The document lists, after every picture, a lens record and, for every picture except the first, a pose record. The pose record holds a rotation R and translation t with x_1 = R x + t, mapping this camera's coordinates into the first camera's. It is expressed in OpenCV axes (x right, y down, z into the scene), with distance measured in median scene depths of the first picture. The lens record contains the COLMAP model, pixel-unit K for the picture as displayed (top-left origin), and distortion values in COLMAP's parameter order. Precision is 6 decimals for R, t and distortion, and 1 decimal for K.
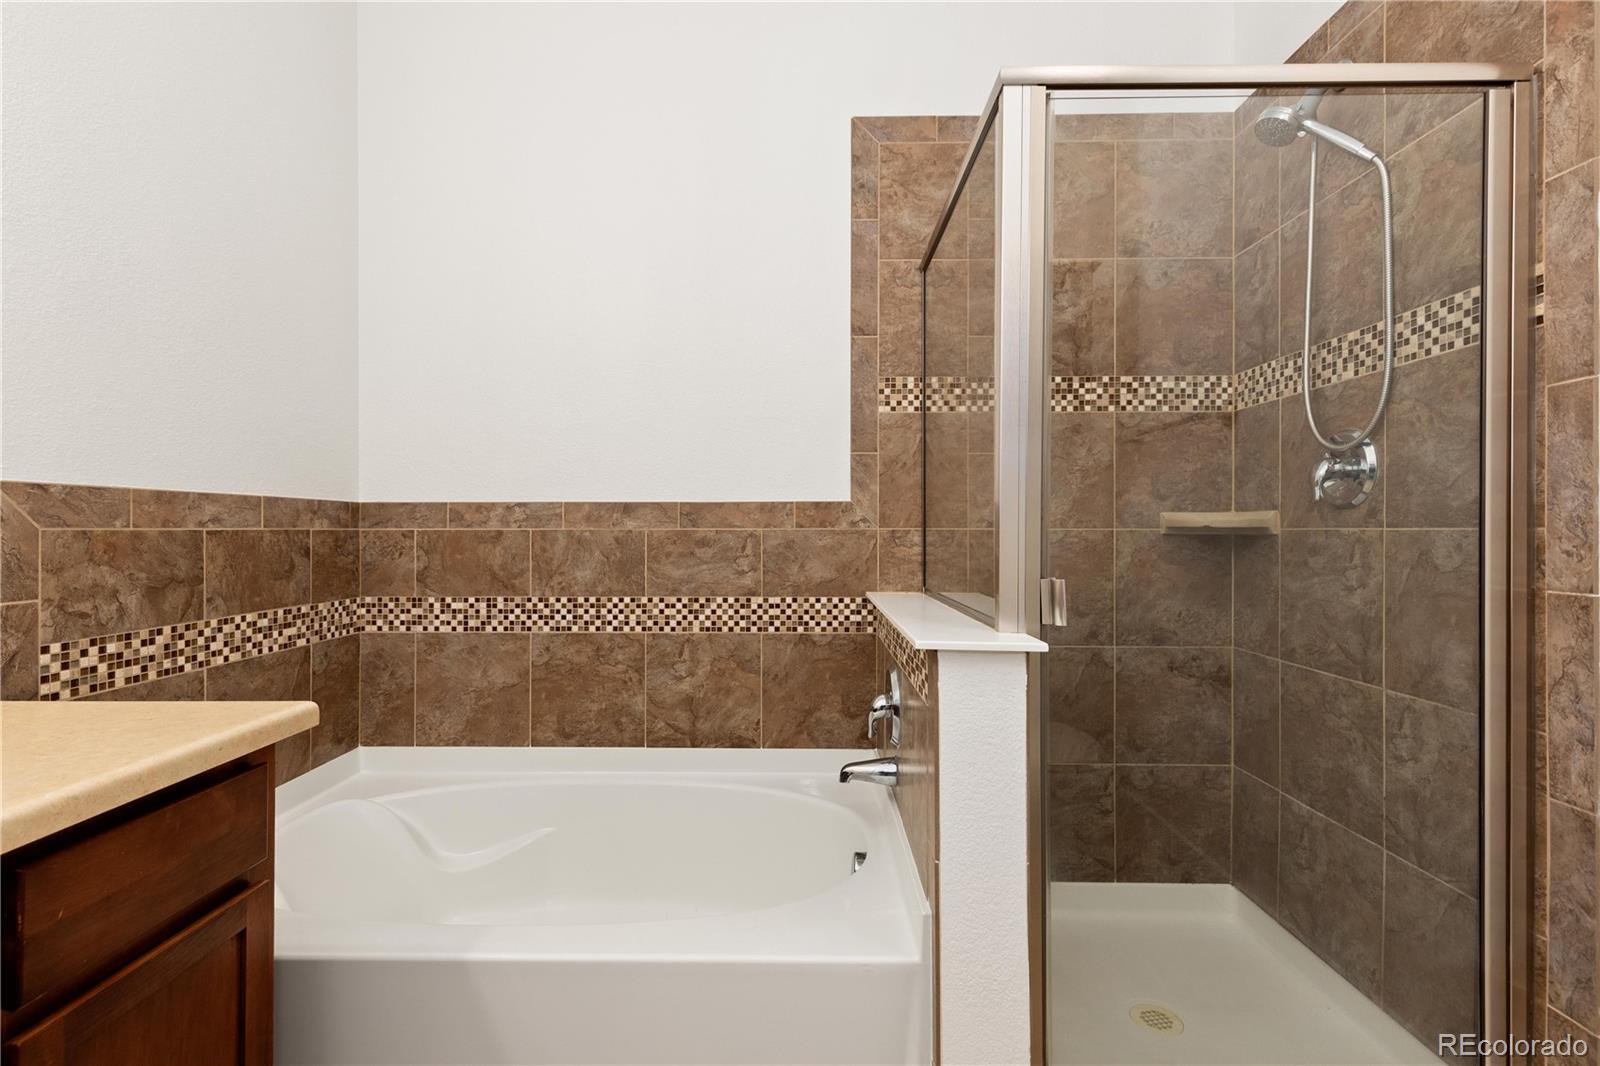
lens RADIAL K [[719.2, 0, 791.4], [0, 719.2, 528.9], [0, 0, 1]] dist [0.004092, 0.000779]
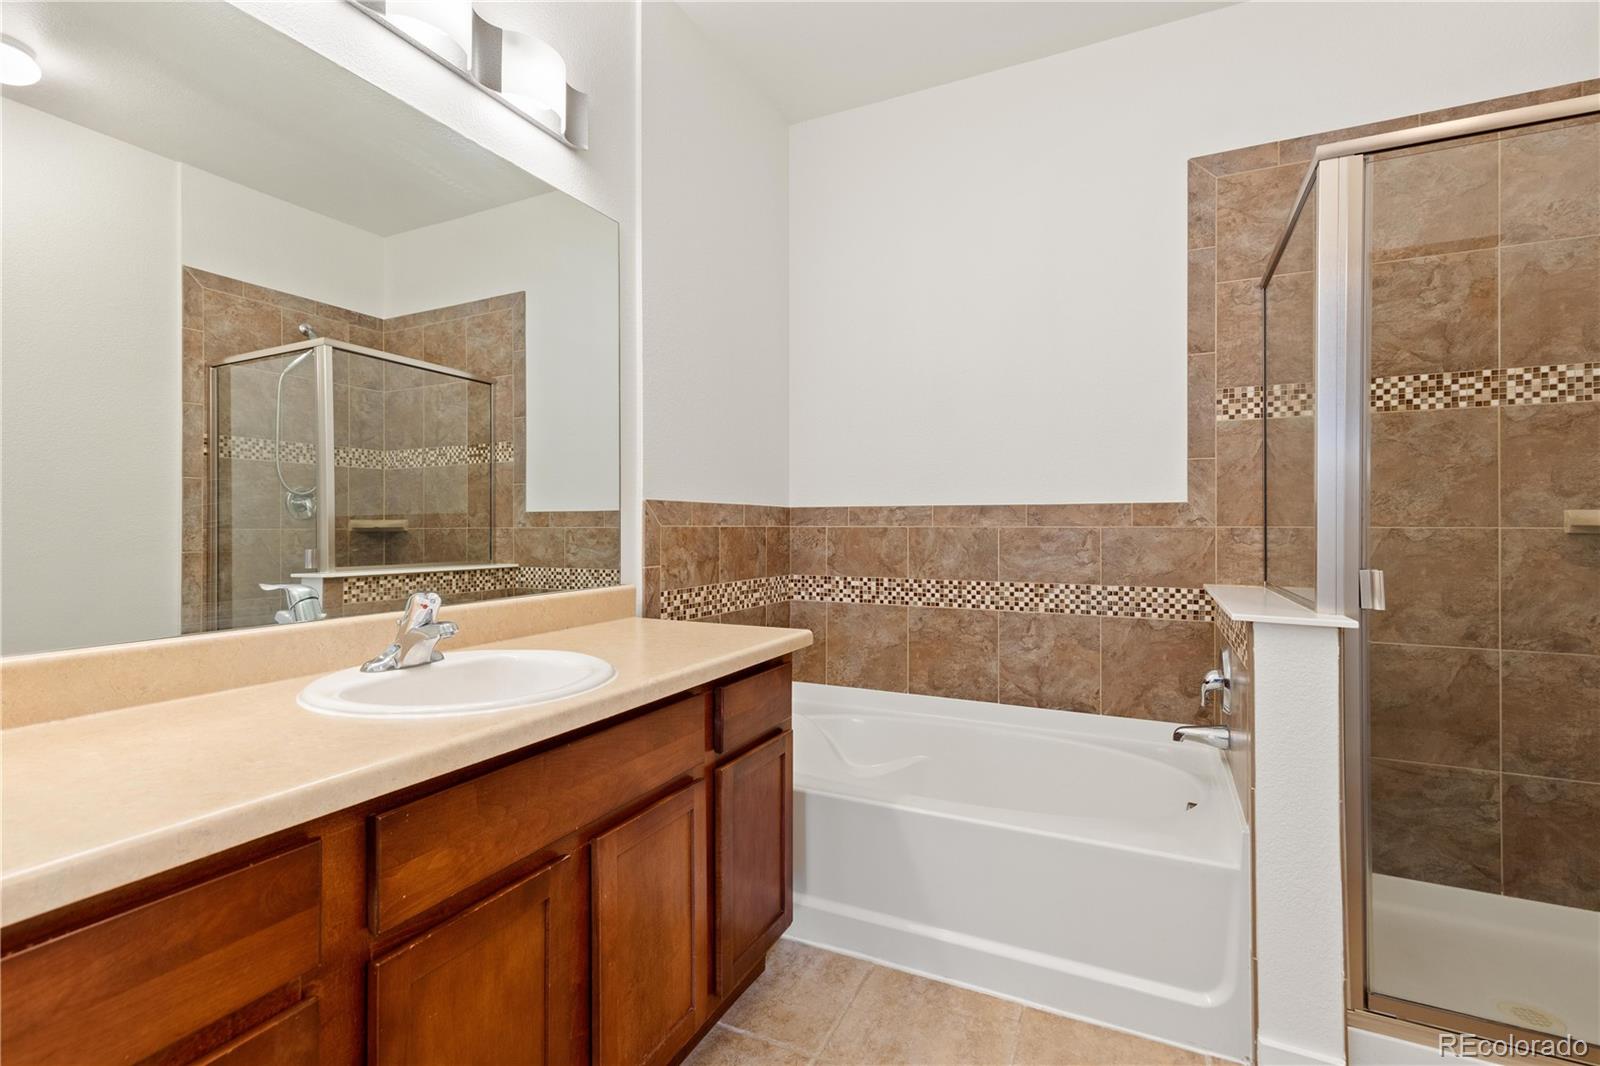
lens RADIAL K [[719.2, 0, 795.2], [0, 719.2, 520.7], [0, 0, 1]] dist [0.004092, 0.000779]
pose [[0.904885, -0.001581, -0.425653, 0.007419], [-0.001802, 0.999970, -0.007546, -0.000048], [0.425652, 0.007596, 0.904855, -0.274112]]
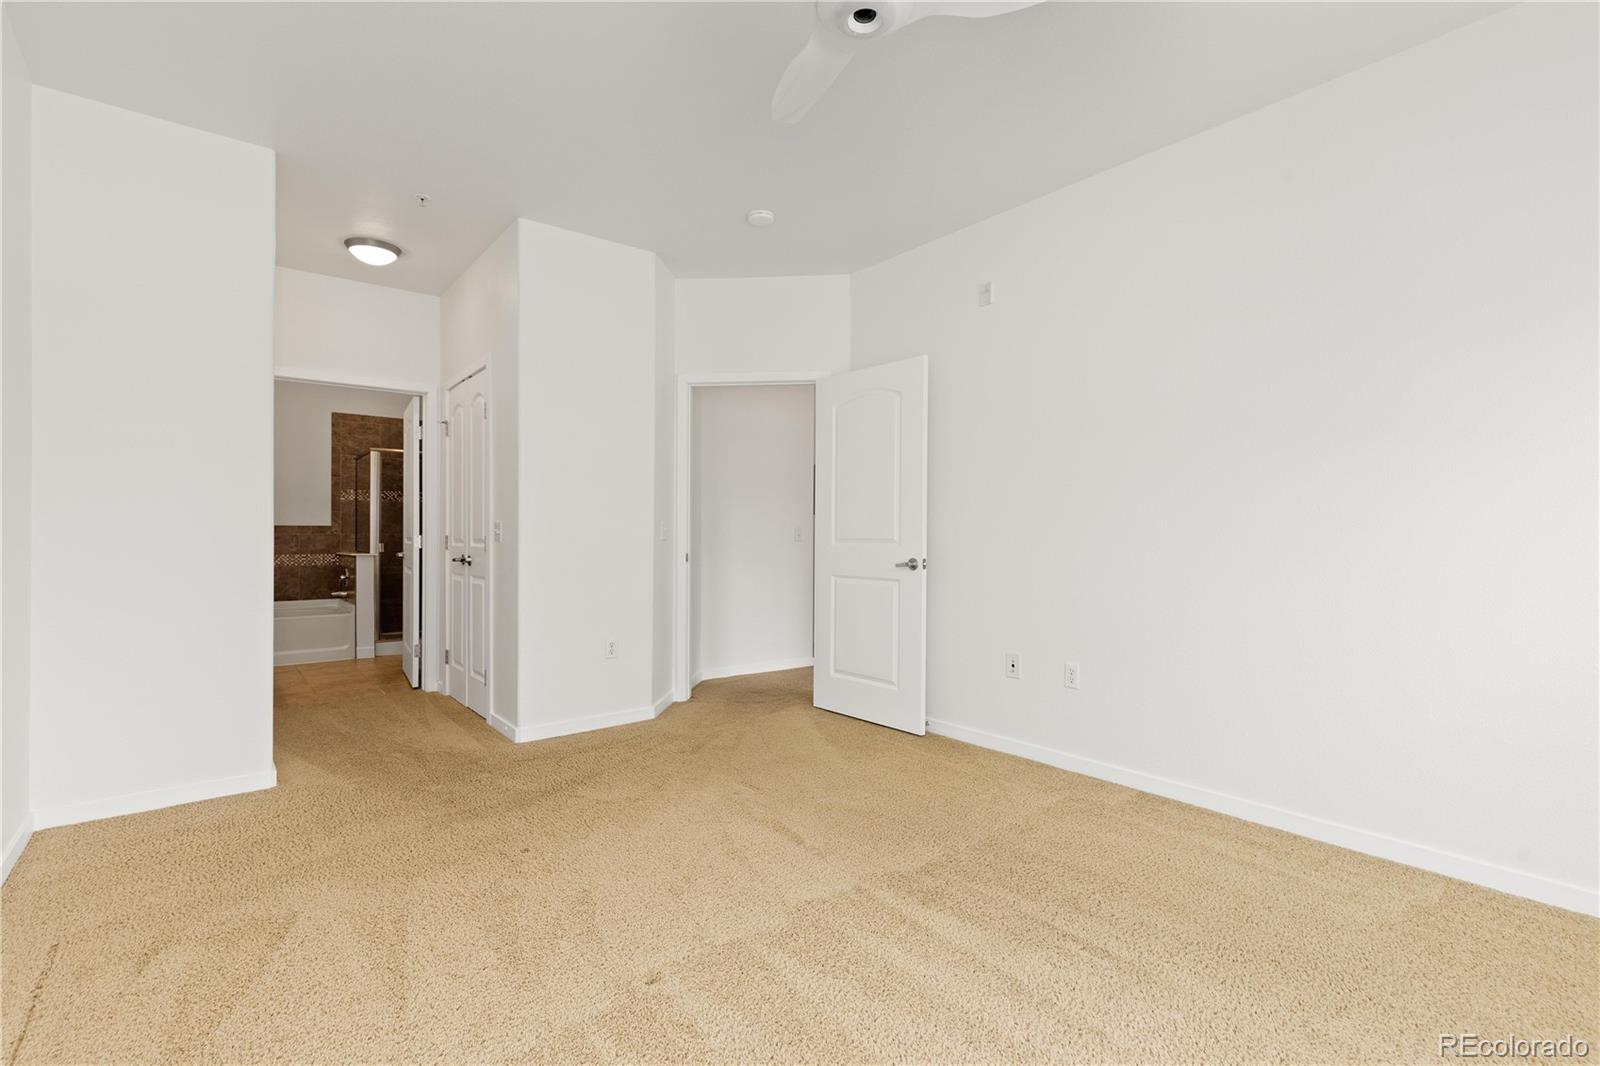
lens RADIAL K [[719.2, 0, 801.4], [0, 719.2, 534.2], [0, 0, 1]] dist [0.004092, 0.000779]
pose [[0.754453, 0.000149, 0.656354, -0.480084], [-0.001335, 0.999998, 0.001307, -0.005330], [-0.656352, -0.001863, 0.754452, -3.047841]]
